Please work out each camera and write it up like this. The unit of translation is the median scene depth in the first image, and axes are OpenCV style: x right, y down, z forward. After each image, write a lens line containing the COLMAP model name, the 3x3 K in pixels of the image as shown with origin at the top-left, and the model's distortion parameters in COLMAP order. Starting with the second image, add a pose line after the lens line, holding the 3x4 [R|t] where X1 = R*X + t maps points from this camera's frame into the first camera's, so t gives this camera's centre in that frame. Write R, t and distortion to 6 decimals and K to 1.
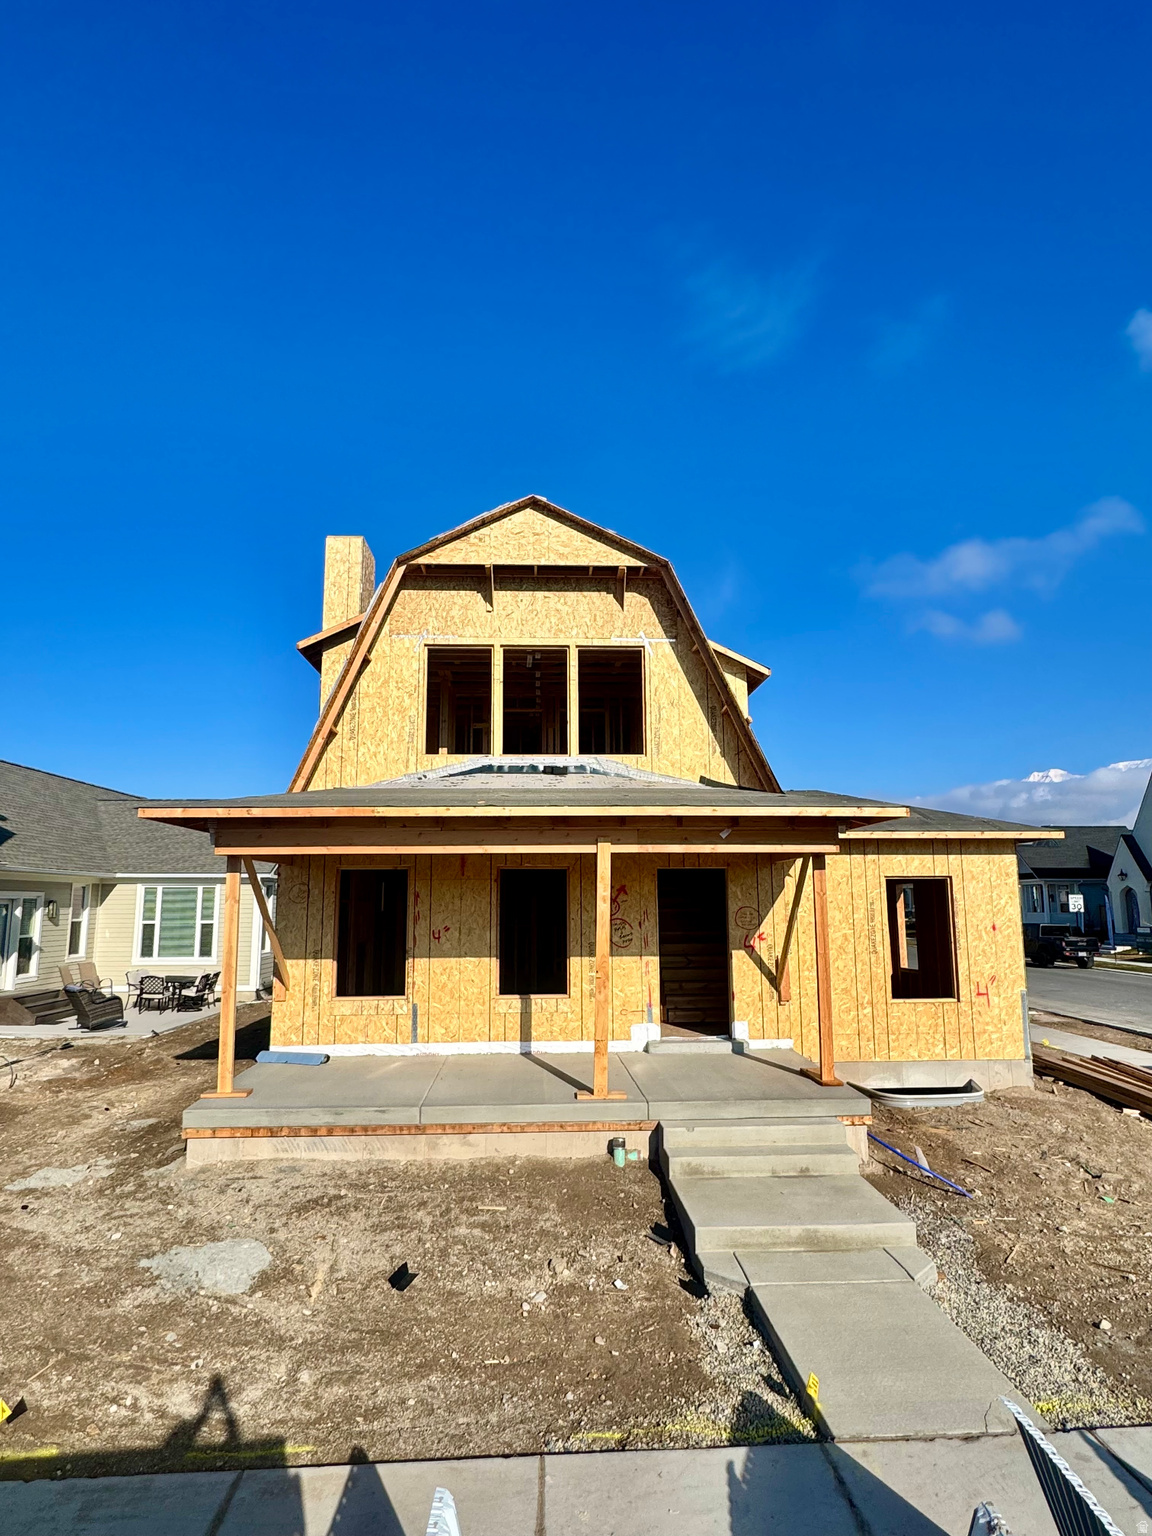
lens RADIAL K [[896.8, 0, 586.7], [0, 896.8, 766.5], [0, 0, 1]] dist [-0.009621, -0.000481]
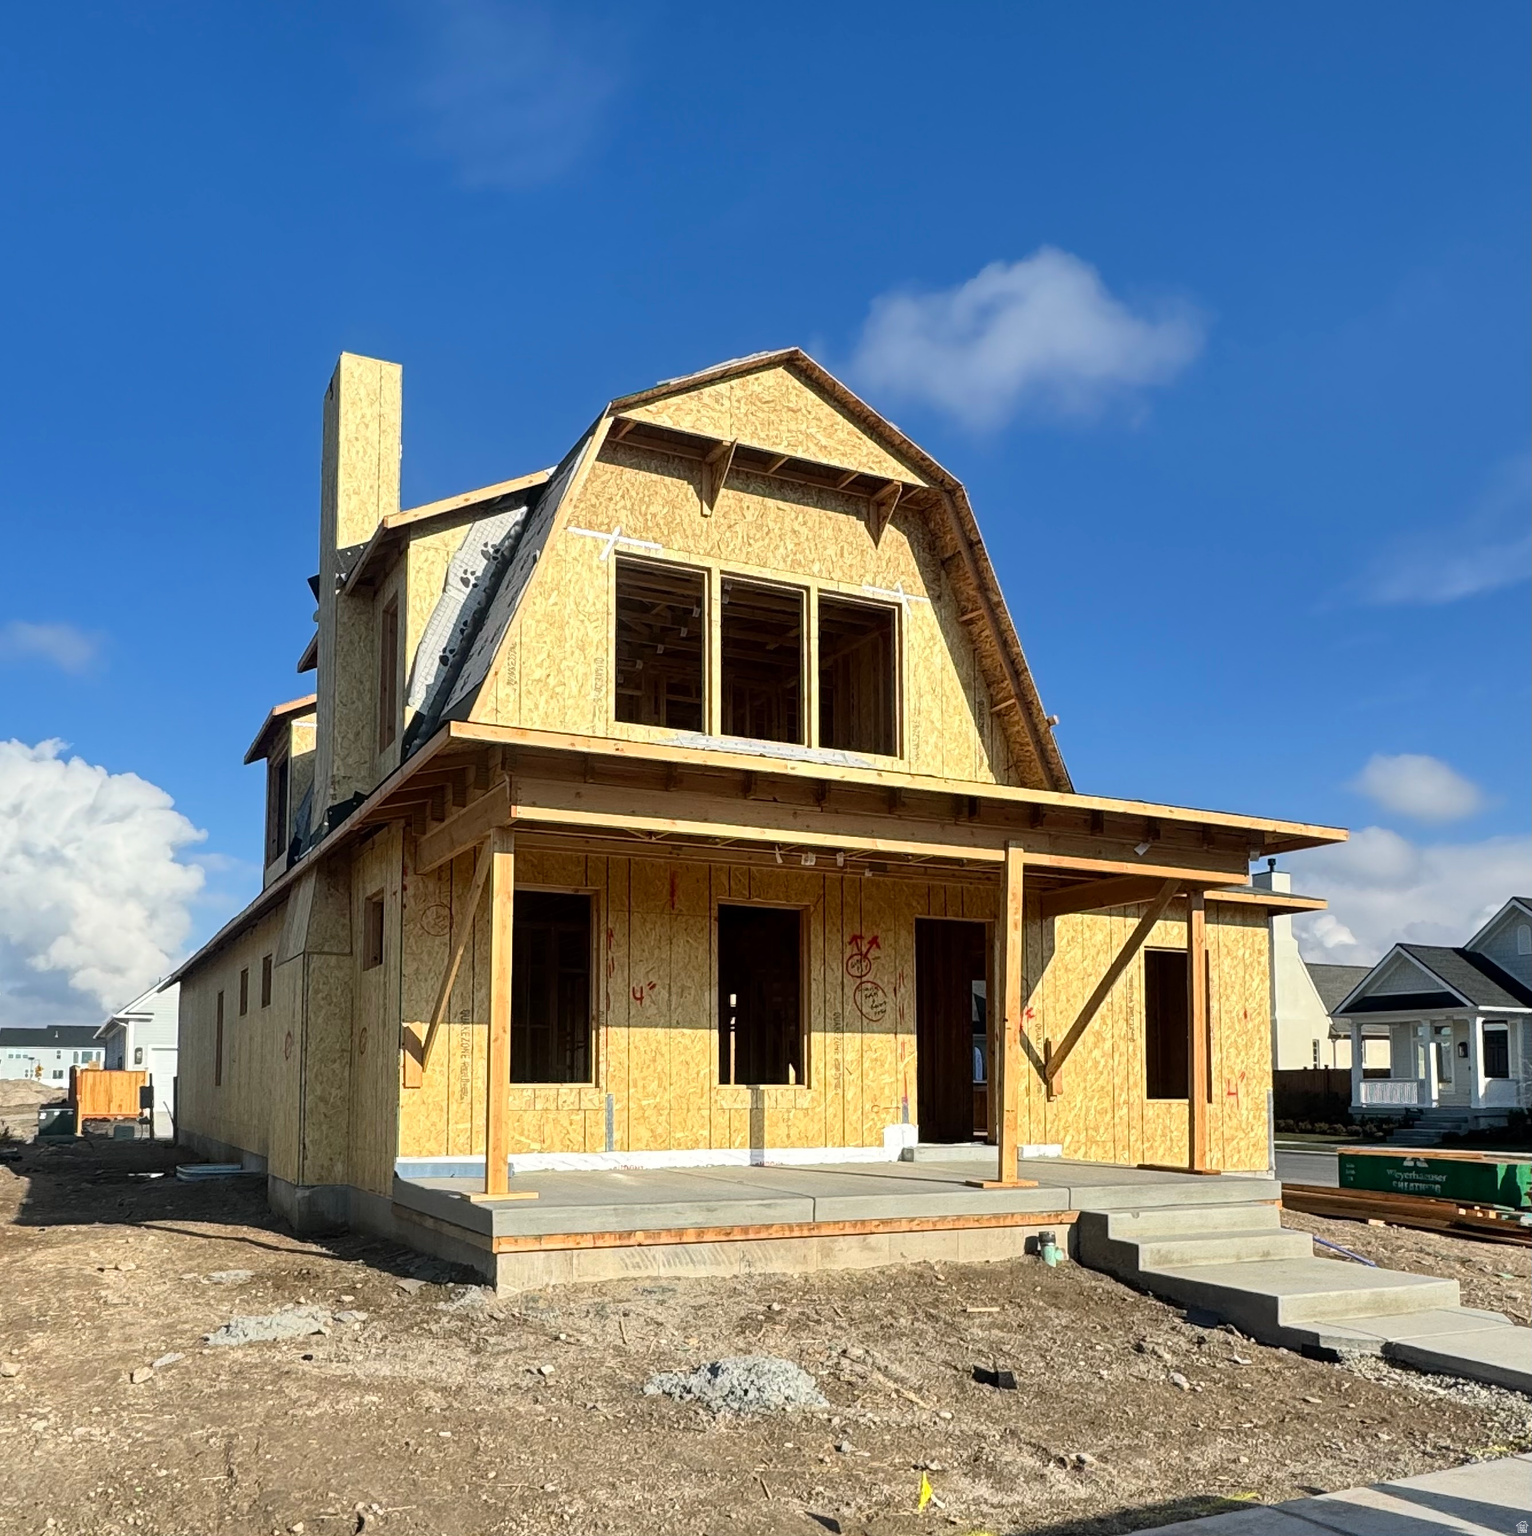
lens RADIAL K [[1342.3, 0, 702.3], [0, 1342.3, 1004.9], [0, 0, 1]] dist [-0.008264, 0.003482]
pose [[0.923689, 0.031430, 0.381853, -0.494366], [-0.065706, 0.994860, 0.077054, 0.113259], [-0.377468, -0.096263, 0.921006, 0.058589]]
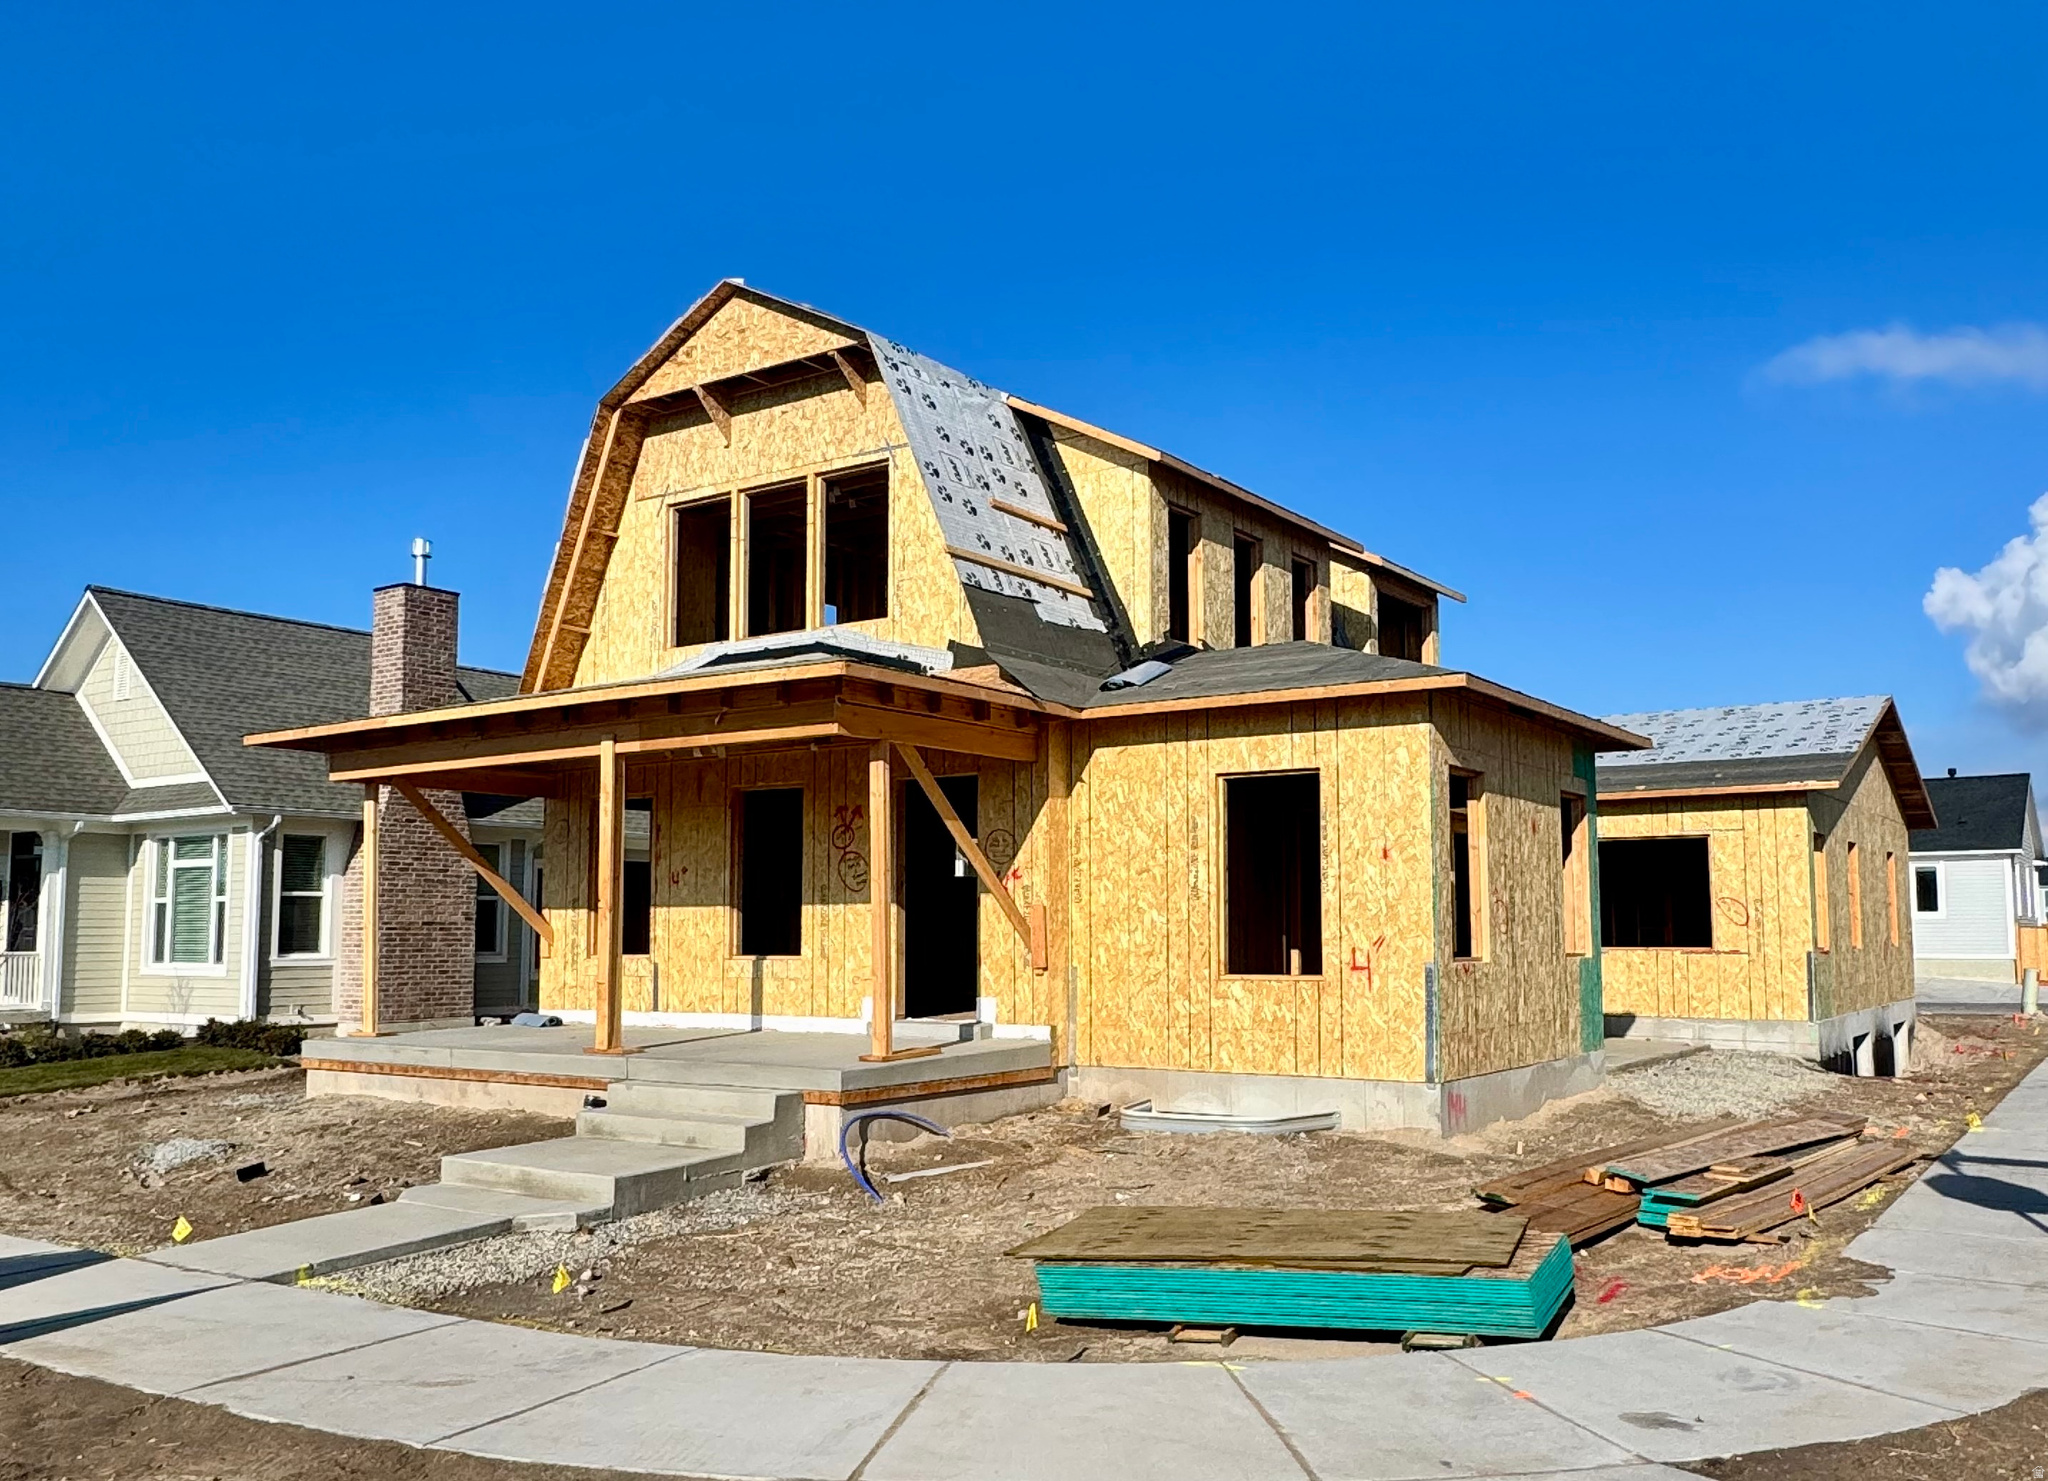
lens RADIAL K [[1703.3, 0, 1073.8], [0, 1703.3, 783.1], [0, 0, 1]] dist [-0.002566, 0.004771]
pose [[0.796756, -0.051274, -0.602122, 0.986883], [0.090266, 0.995313, 0.034689, 0.083521], [0.597522, -0.081990, 0.797650, 0.028615]]
